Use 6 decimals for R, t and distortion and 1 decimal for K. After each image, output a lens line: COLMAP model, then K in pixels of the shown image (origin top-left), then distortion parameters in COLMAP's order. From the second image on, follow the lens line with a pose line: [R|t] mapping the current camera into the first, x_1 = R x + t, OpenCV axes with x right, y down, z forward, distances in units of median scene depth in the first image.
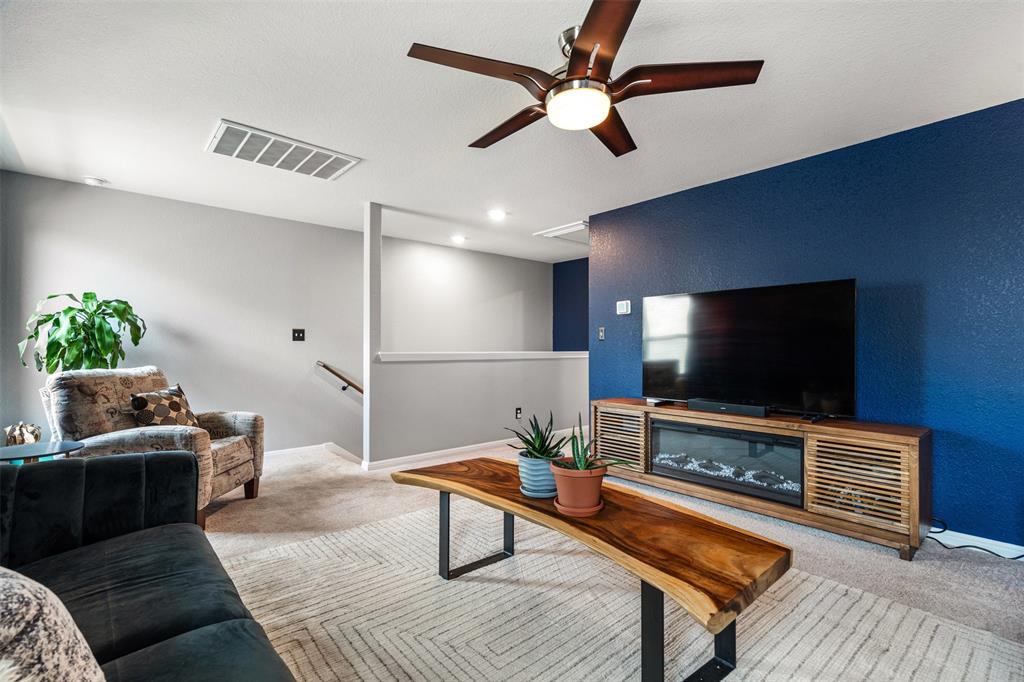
lens RADIAL K [[467.2, 0, 514.1], [0, 467.2, 338.8], [0, 0, 1]] dist [0.007348, -0.000078]
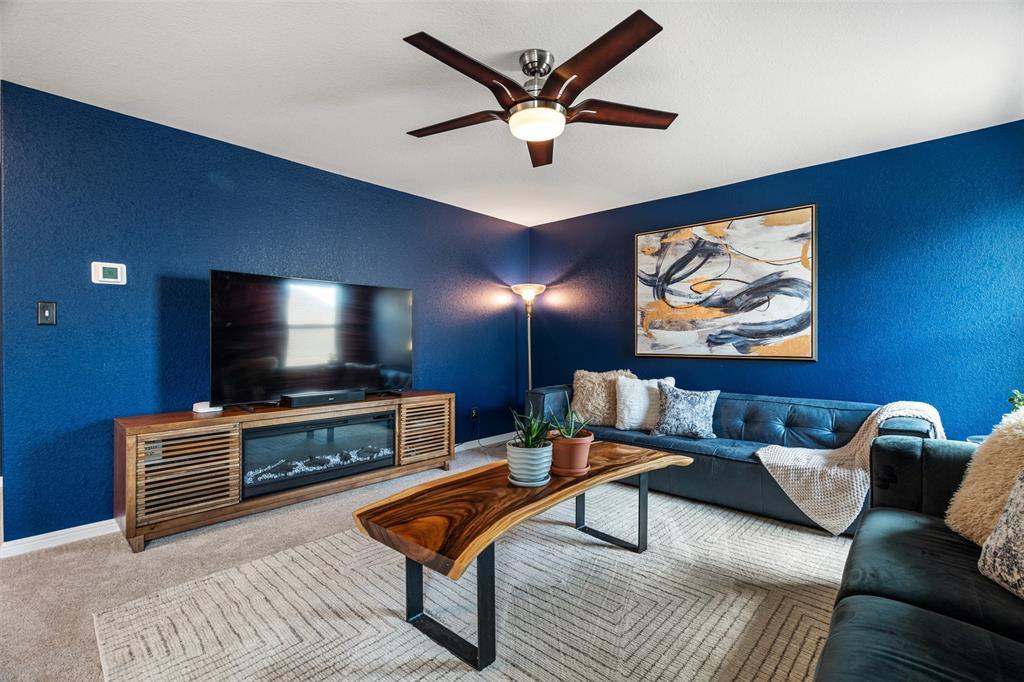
lens RADIAL K [[467.2, 0, 514.2], [0, 467.2, 343.8], [0, 0, 1]] dist [0.007348, -0.000078]
pose [[-0.102968, -0.010734, 0.994627, -0.654913], [-0.020086, 0.999760, 0.008710, 0.014249], [-0.994482, -0.019081, -0.103159, 0.791642]]
